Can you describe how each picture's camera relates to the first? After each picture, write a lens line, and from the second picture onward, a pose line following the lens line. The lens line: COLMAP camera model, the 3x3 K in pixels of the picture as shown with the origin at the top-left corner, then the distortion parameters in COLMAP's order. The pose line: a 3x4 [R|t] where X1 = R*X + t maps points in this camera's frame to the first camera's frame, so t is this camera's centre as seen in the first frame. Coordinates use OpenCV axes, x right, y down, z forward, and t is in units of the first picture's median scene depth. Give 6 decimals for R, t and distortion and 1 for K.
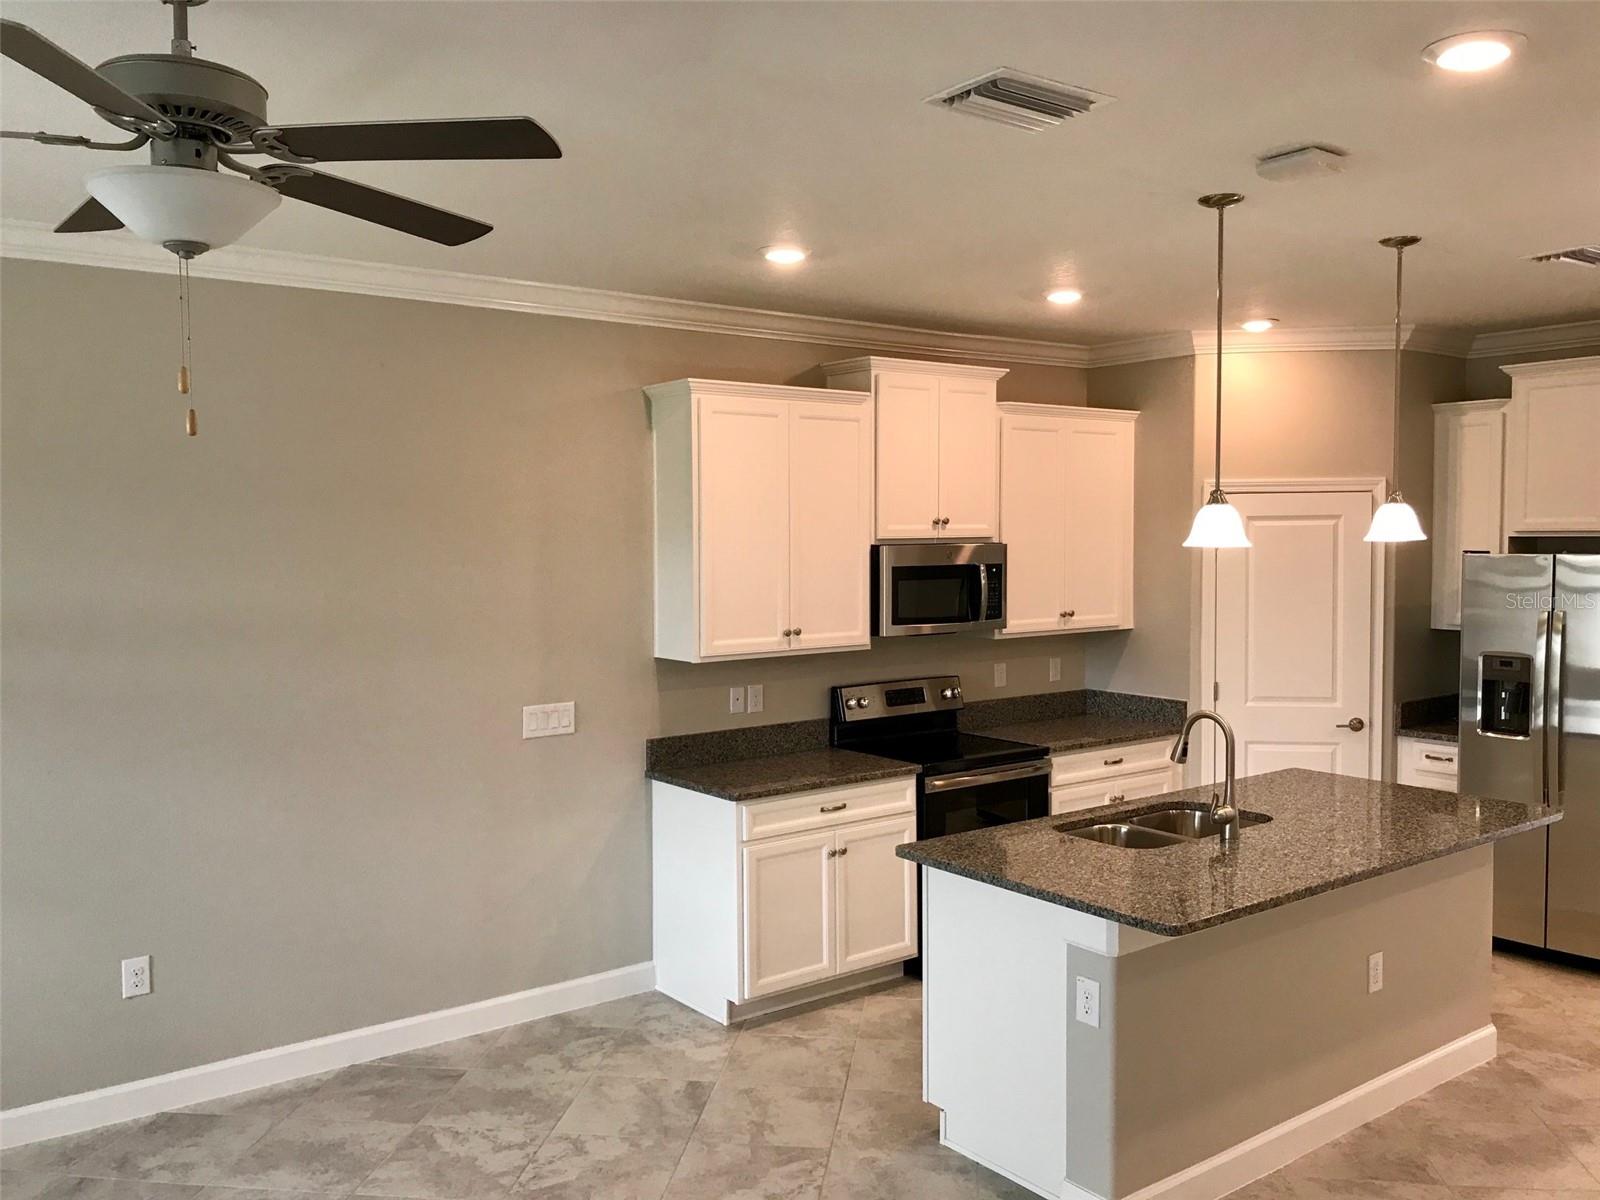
lens RADIAL K [[1318.4, 0, 793.2], [0, 1318.4, 590.1], [0, 0, 1]] dist [0.056787, -0.100363]
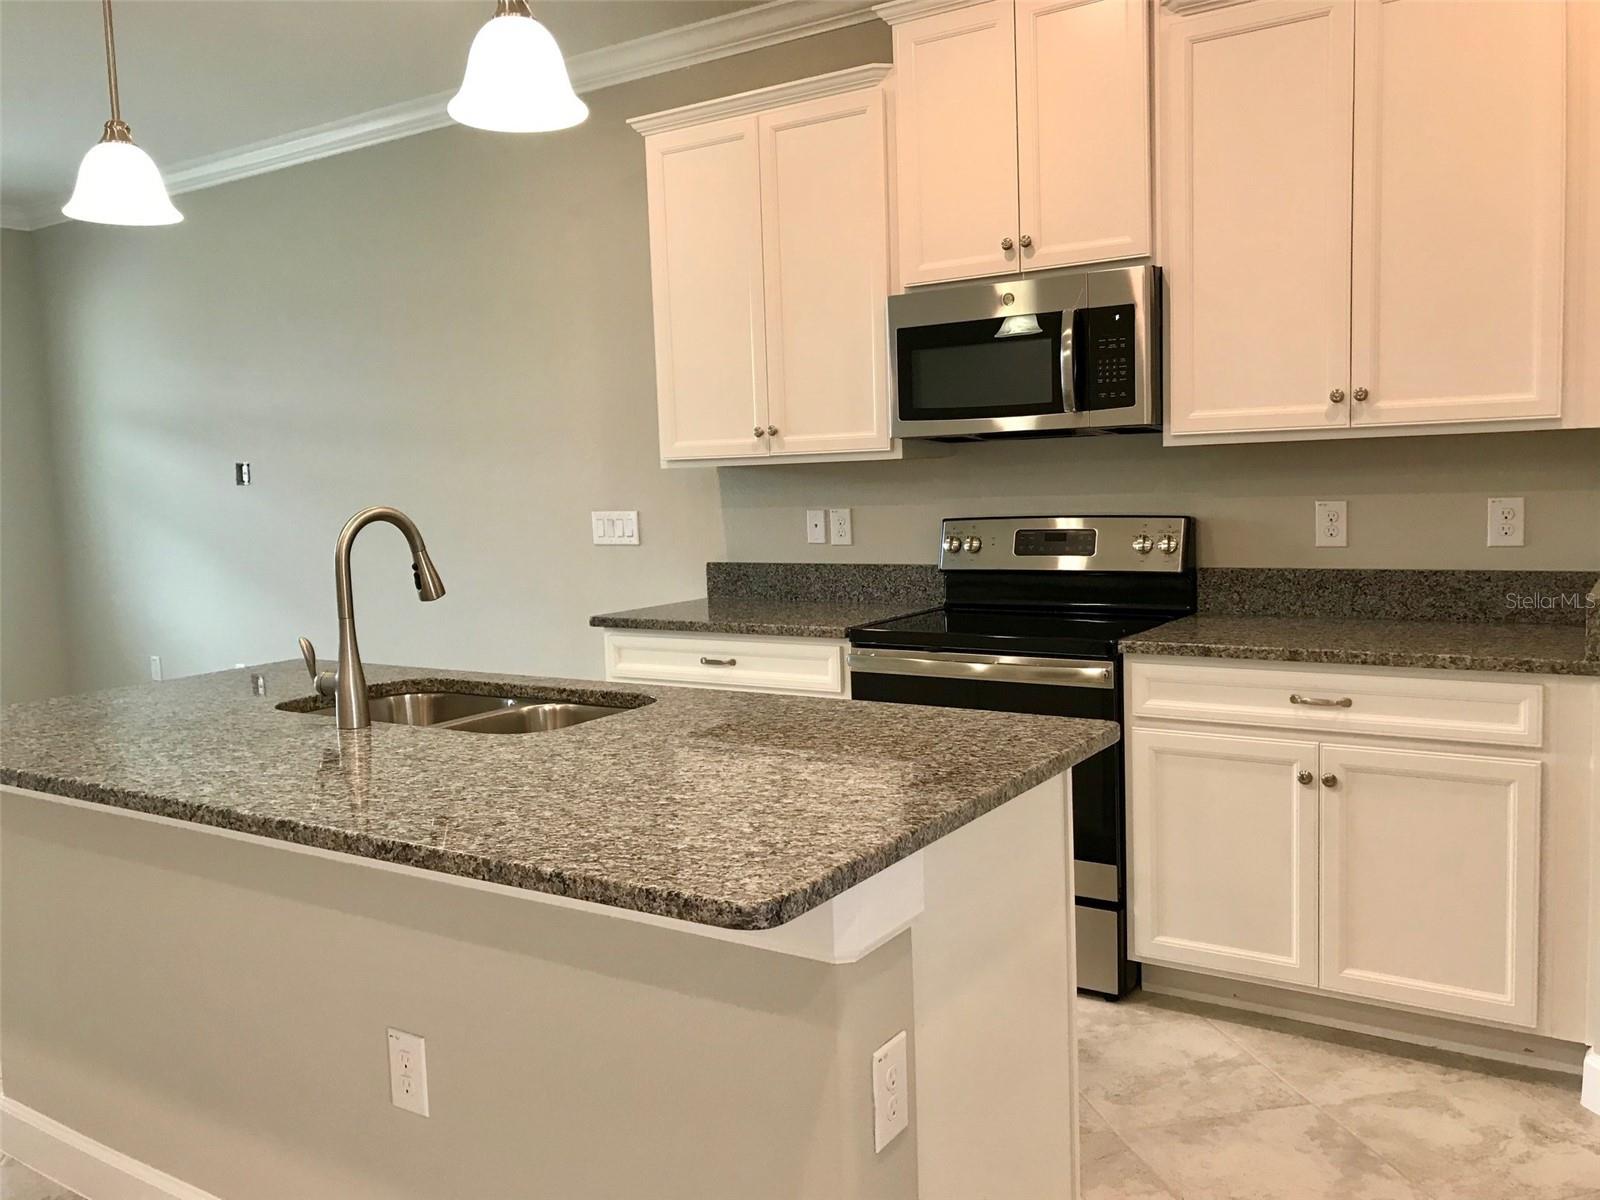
lens RADIAL K [[1283.2, 0, 800.0], [0, 1283.2, 600.0], [0, 0, 1]] dist [0.180811, -0.674129]
pose [[0.342322, 0.086642, -0.935580, 0.688322], [-0.010631, 0.996033, 0.088351, 0.061500], [0.939523, -0.020299, 0.341885, 0.750893]]
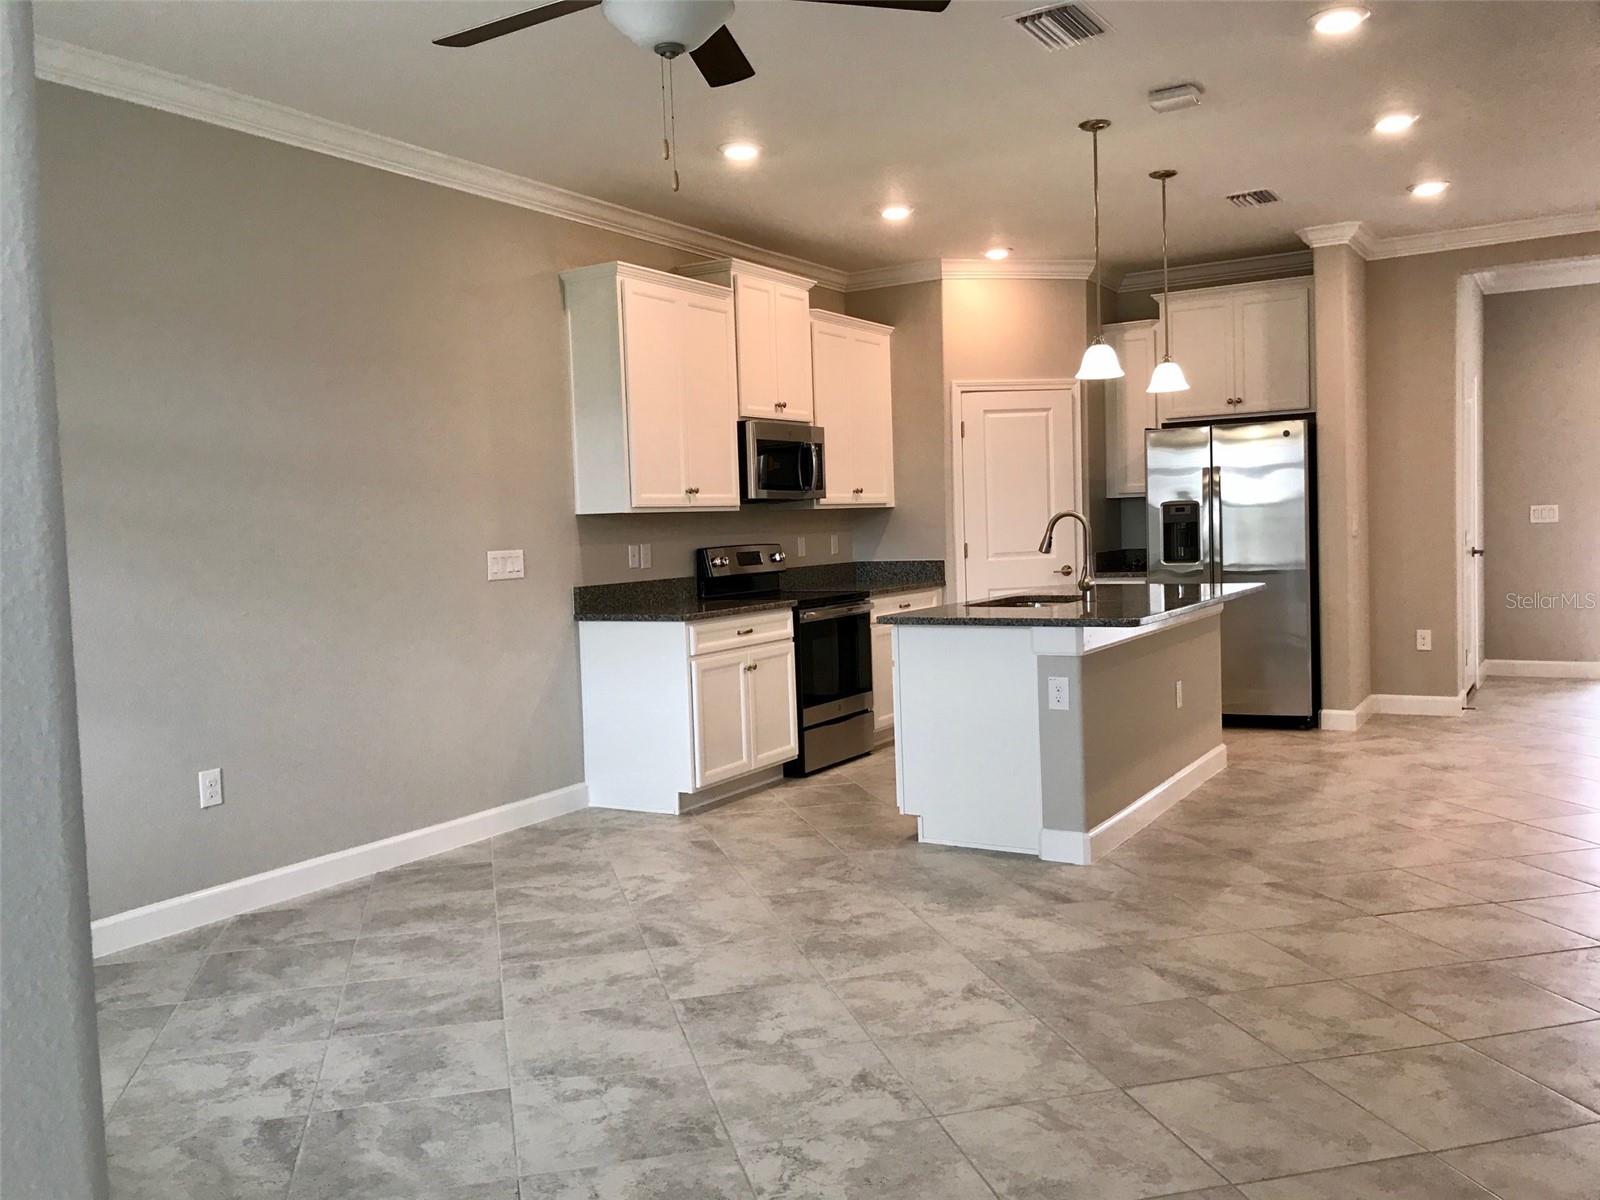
lens RADIAL K [[1314.8, 0, 800.0], [0, 1314.8, 600.0], [0, 0, 1]] dist [0.223637, -0.746447]
pose [[0.928136, -0.048065, 0.369125, -0.342653], [0.045808, 0.998839, 0.014881, 0.113947], [-0.369411, 0.003097, 0.929261, -0.122560]]
